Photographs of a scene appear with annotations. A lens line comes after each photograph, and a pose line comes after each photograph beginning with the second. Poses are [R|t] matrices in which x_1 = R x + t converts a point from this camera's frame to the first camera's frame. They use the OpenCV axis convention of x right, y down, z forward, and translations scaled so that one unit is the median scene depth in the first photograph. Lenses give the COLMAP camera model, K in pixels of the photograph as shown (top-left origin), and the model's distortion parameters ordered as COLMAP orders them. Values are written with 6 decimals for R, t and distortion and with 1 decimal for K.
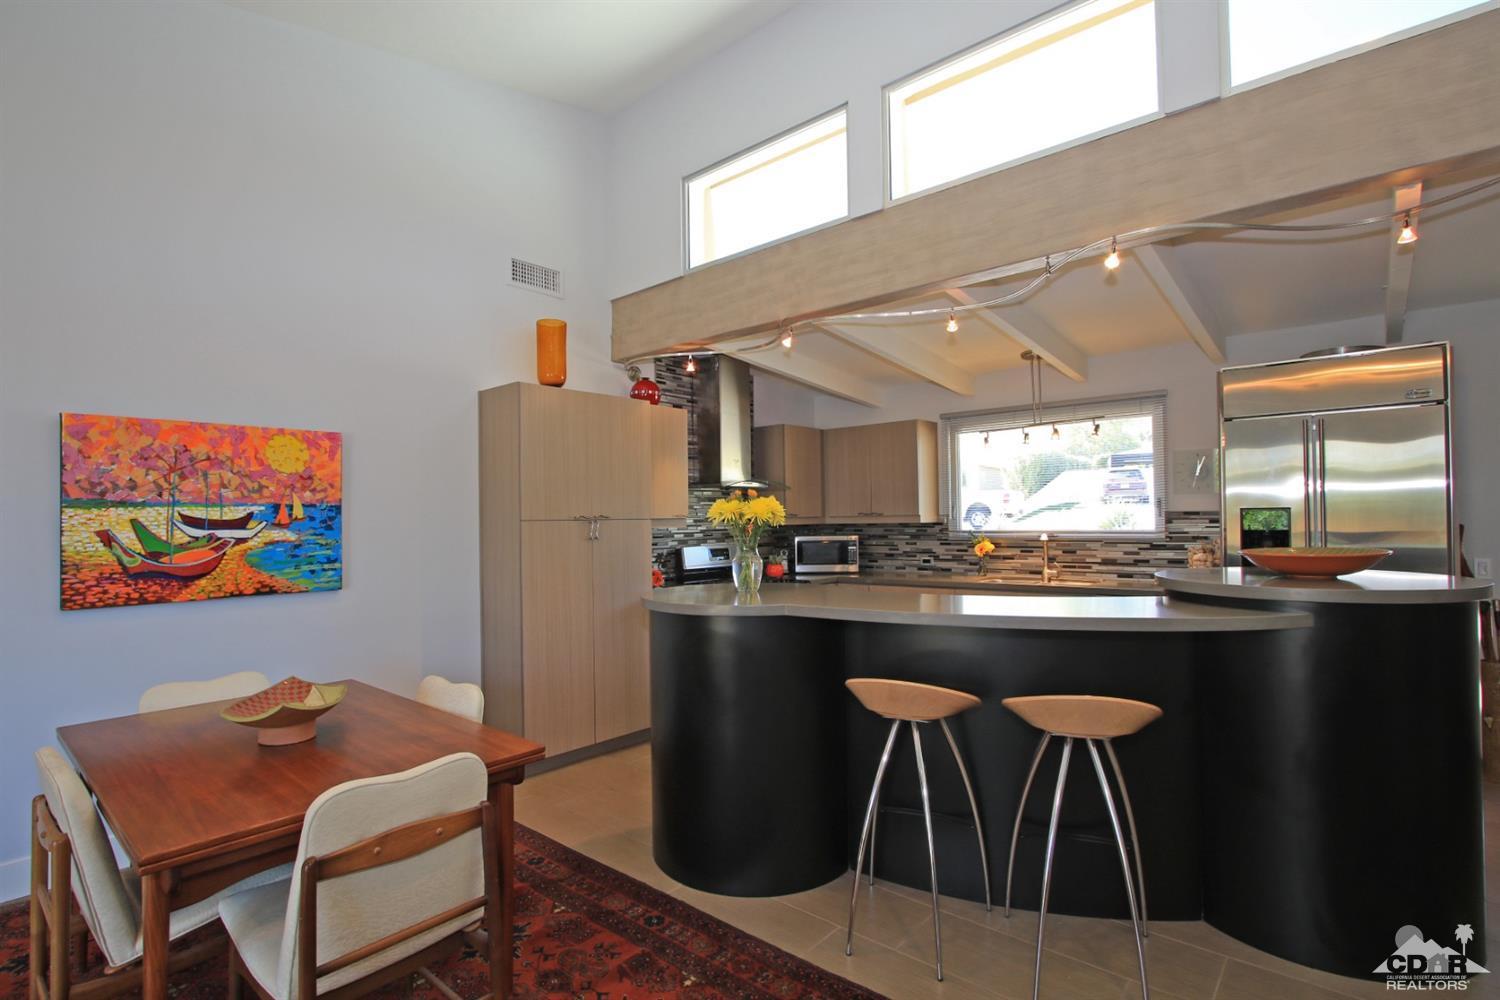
lens RADIAL K [[718.1, 0, 754.2], [0, 718.1, 509.5], [0, 0, 1]] dist [-0.024455, 0.007357]
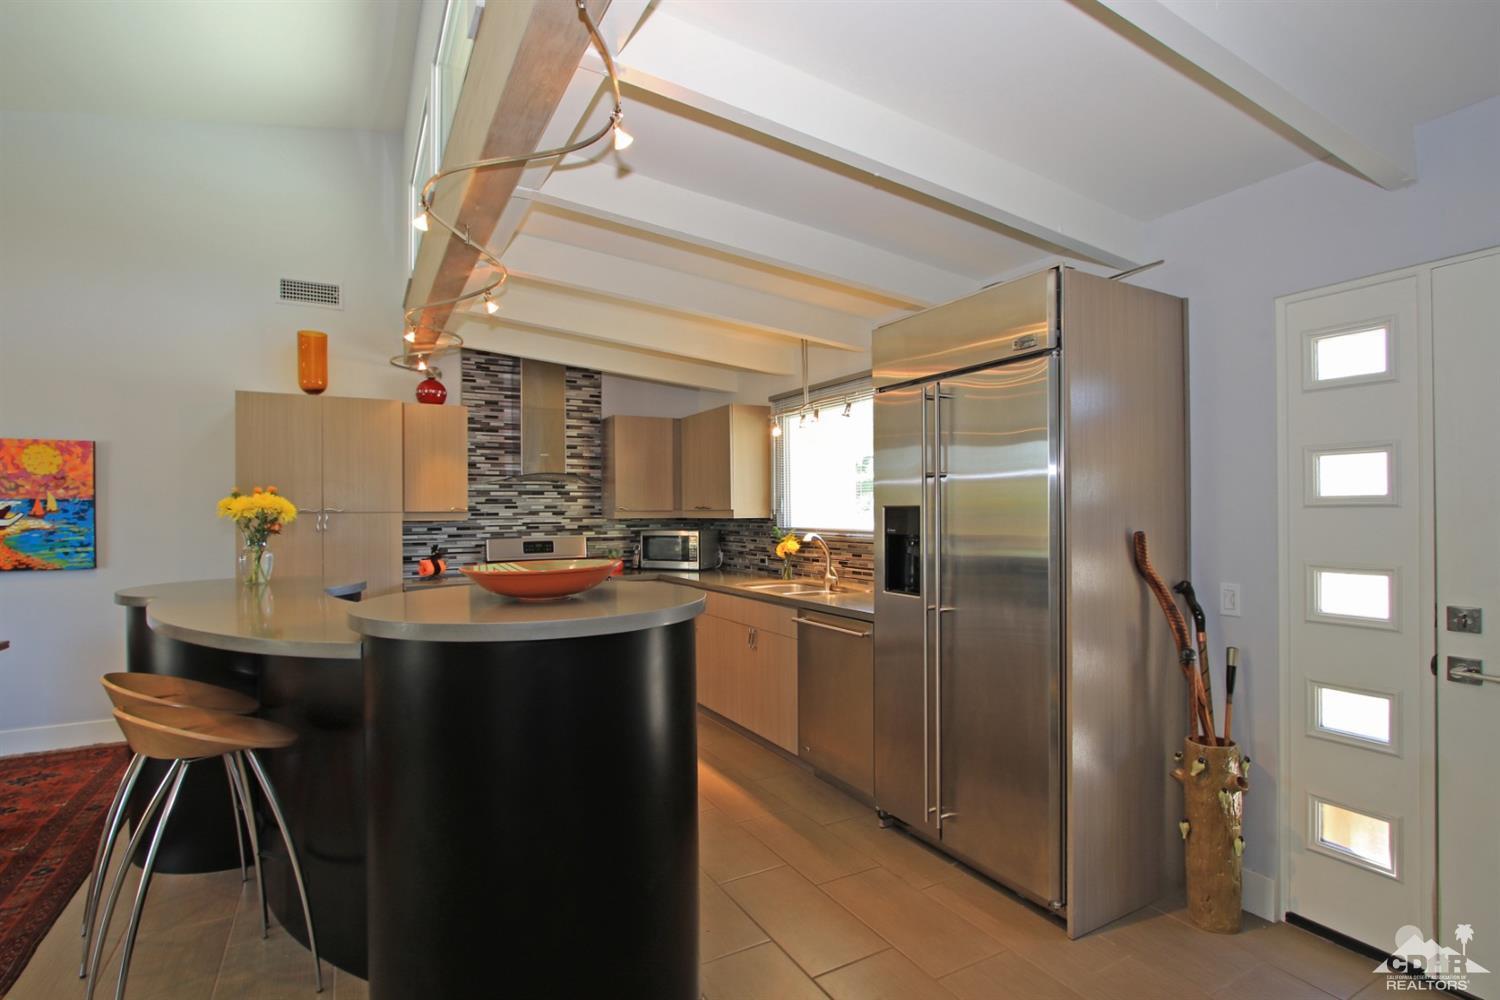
lens RADIAL K [[718.1, 0, 744.1], [0, 718.1, 509.9], [0, 0, 1]] dist [-0.024455, 0.007357]
pose [[0.939968, 0.006506, -0.341202, 0.899060], [-0.001615, 0.999892, 0.014618, -0.008668], [0.341260, -0.013190, 0.939876, 0.240669]]
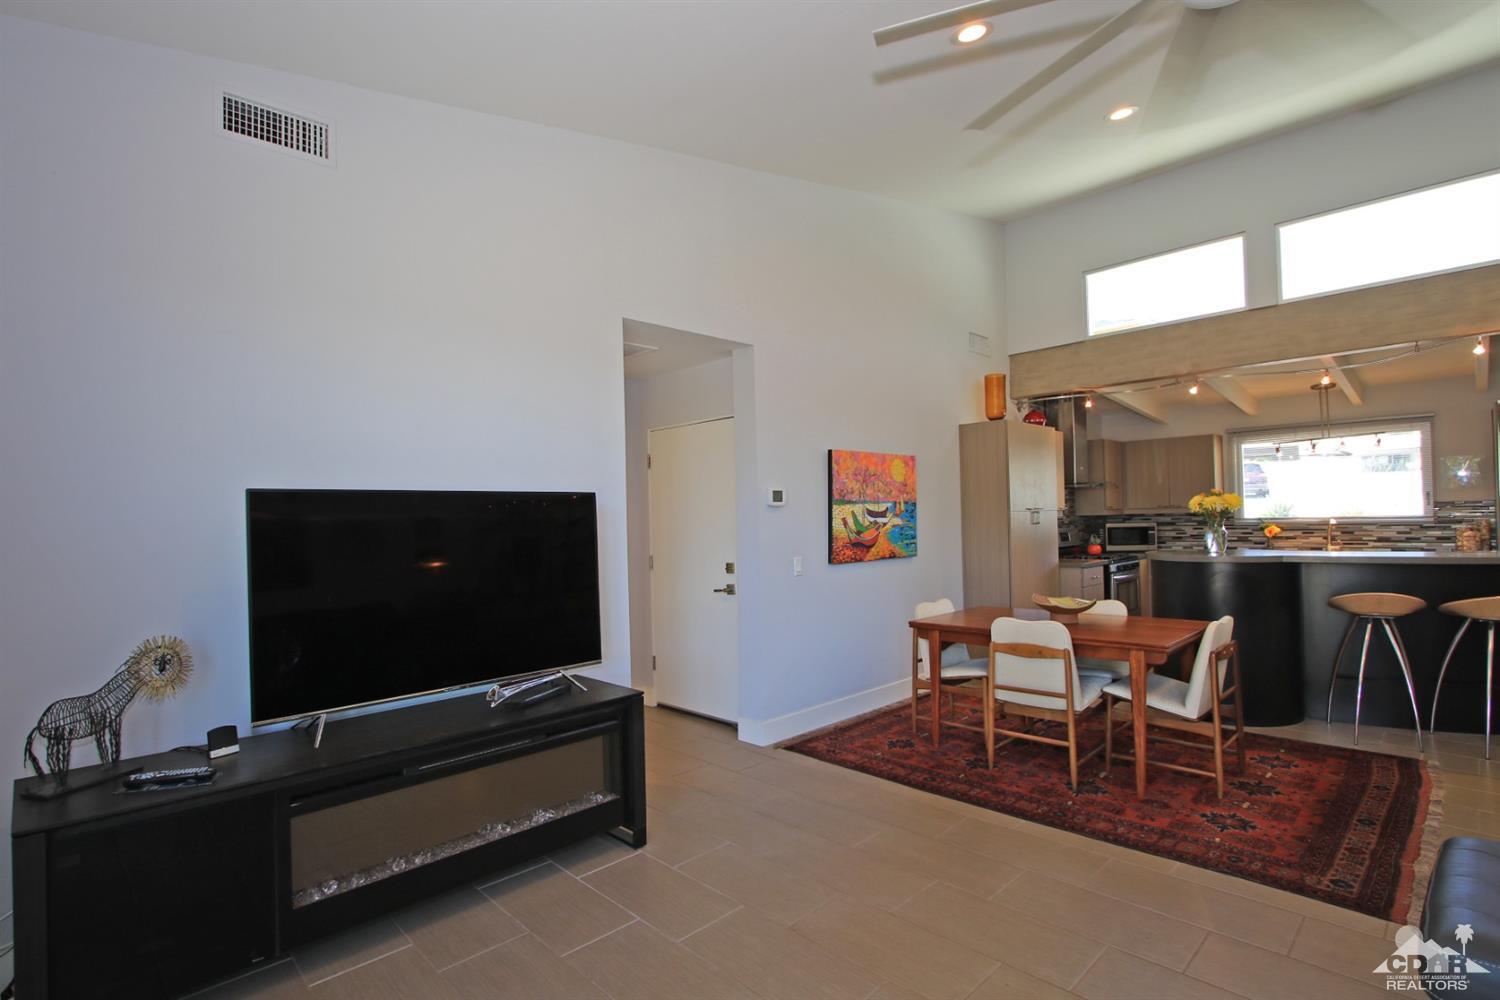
lens RADIAL K [[718.1, 0, 759.1], [0, 718.1, 508.2], [0, 0, 1]] dist [-0.024455, 0.007357]
pose [[0.996125, -0.010552, -0.087318, -0.795748], [0.010561, 0.999944, -0.000359, 0.004069], [0.087317, -0.000565, 0.996180, -0.609008]]
